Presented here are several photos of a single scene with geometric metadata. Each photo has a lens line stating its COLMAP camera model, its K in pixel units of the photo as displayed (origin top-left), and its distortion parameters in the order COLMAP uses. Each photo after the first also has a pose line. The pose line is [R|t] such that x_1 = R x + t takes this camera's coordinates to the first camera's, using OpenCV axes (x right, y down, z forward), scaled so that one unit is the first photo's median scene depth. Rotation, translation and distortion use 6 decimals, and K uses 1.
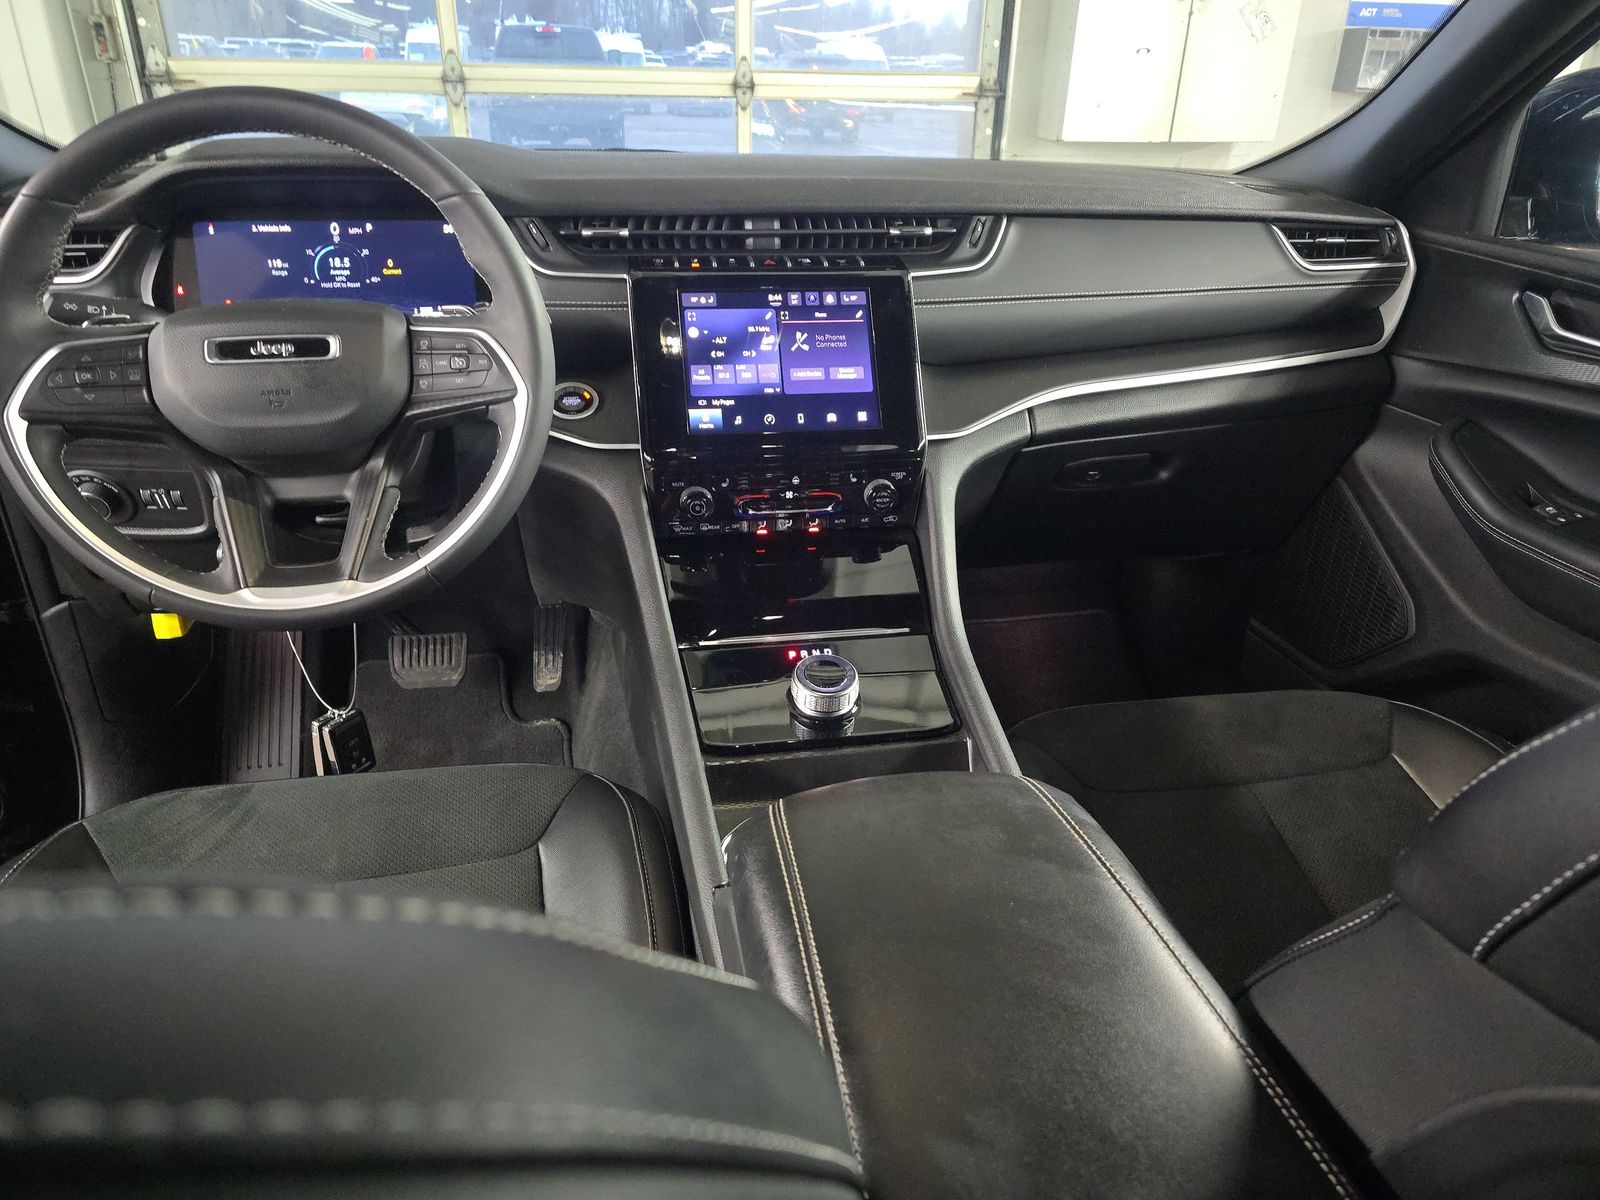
lens RADIAL K [[1073.6, 0, 804.0], [0, 1073.6, 584.2], [0, 0, 1]] dist [0.066219, -0.074856]
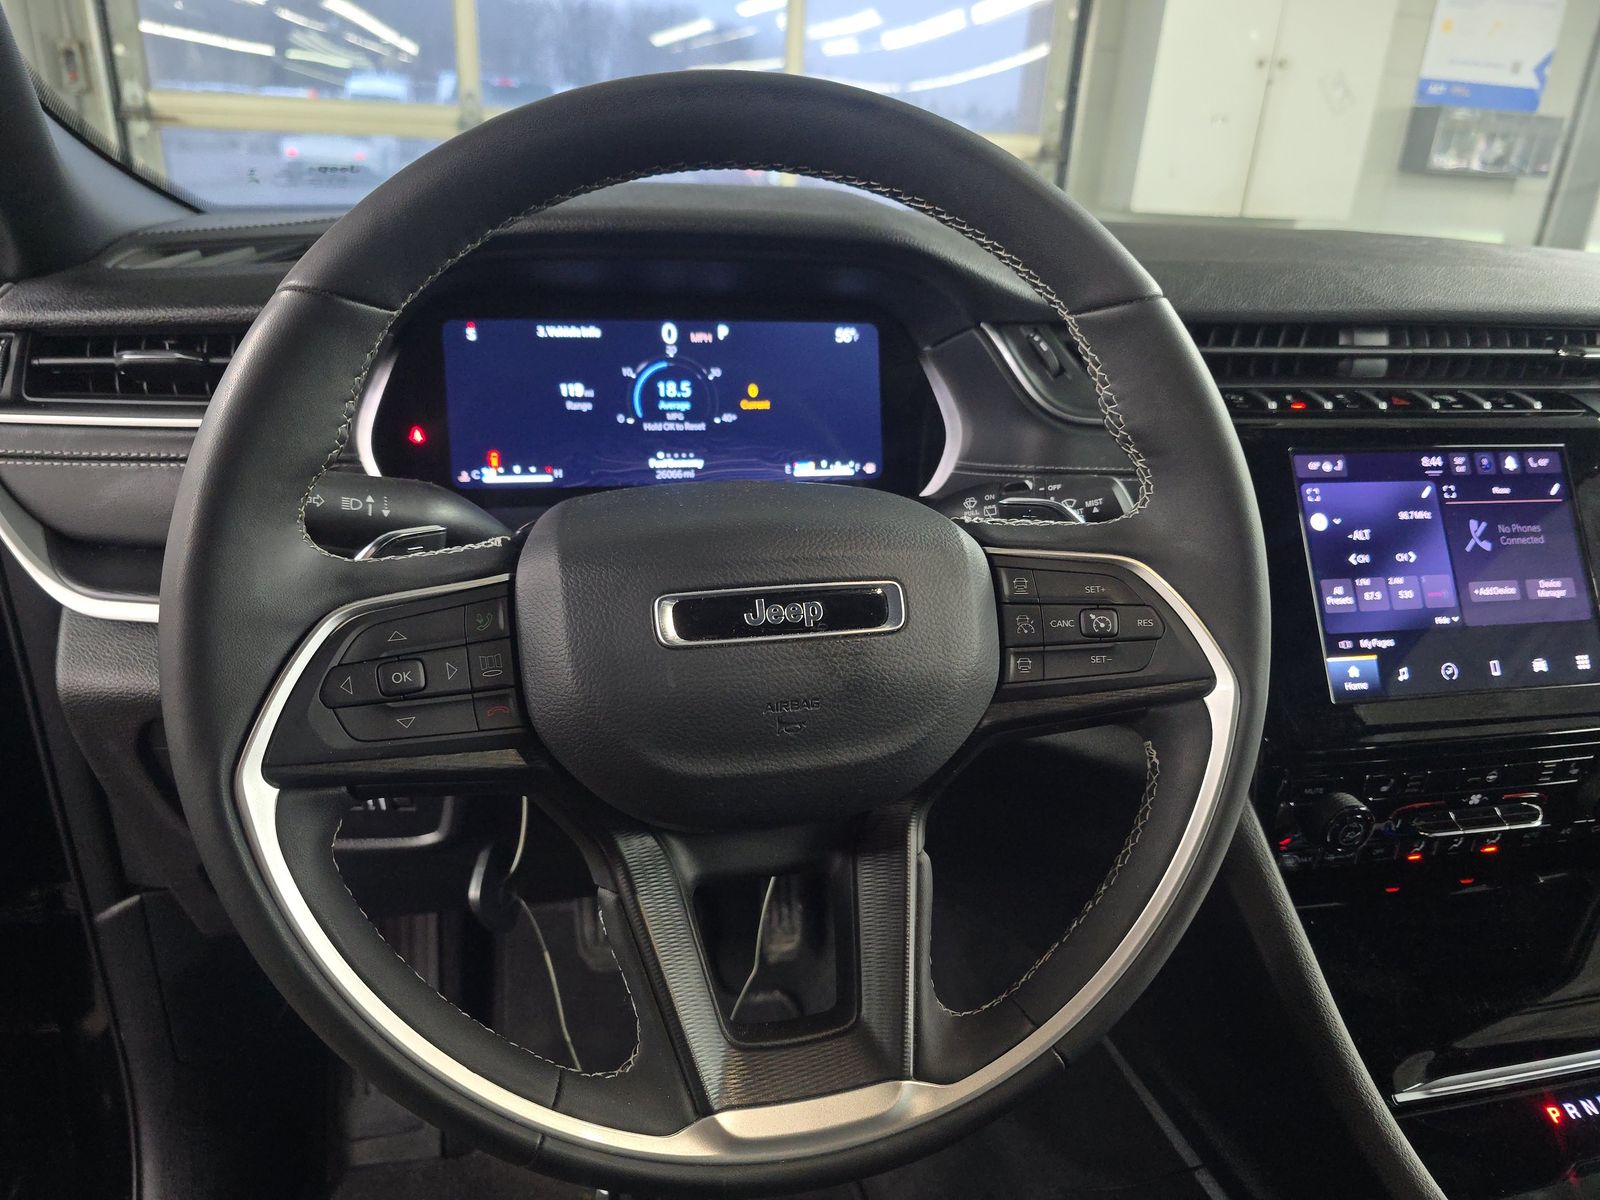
lens RADIAL K [[1096.0, 0, 800.0], [0, 1096.0, 600.0], [0, 0, 1]] dist [0.041442, -0.061582]
pose [[0.998483, 0.008051, 0.054464, -0.406585], [-0.005778, 0.999110, -0.041780, -0.161322], [-0.054752, 0.041401, 0.997641, 0.412887]]
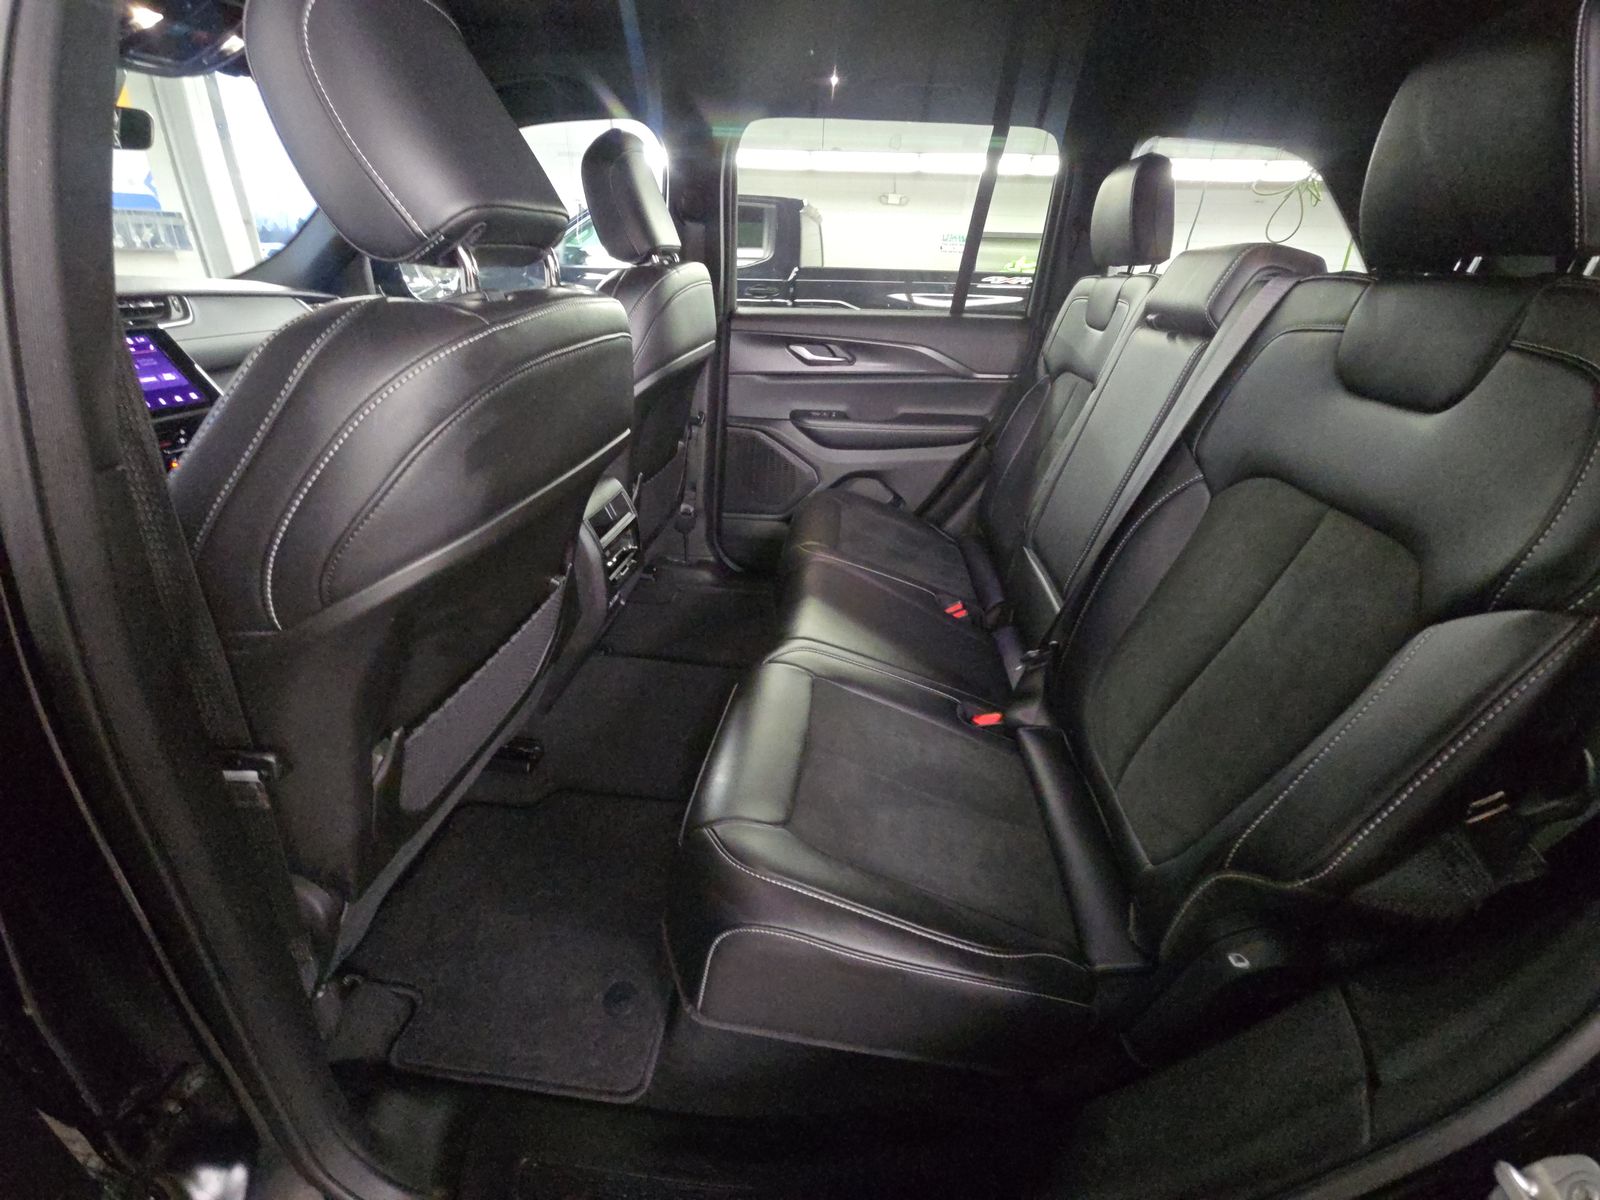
lens RADIAL K [[644.2, 0, 800.0], [0, 644.2, 600.0], [0, 0, 1]] dist [-0.000750, -0.000151]
pose [[0.297328, -0.445794, 0.844313, -0.788976], [0.388114, 0.864379, 0.319713, 0.227431], [-0.872332, 0.232630, 0.430023, -0.415396]]
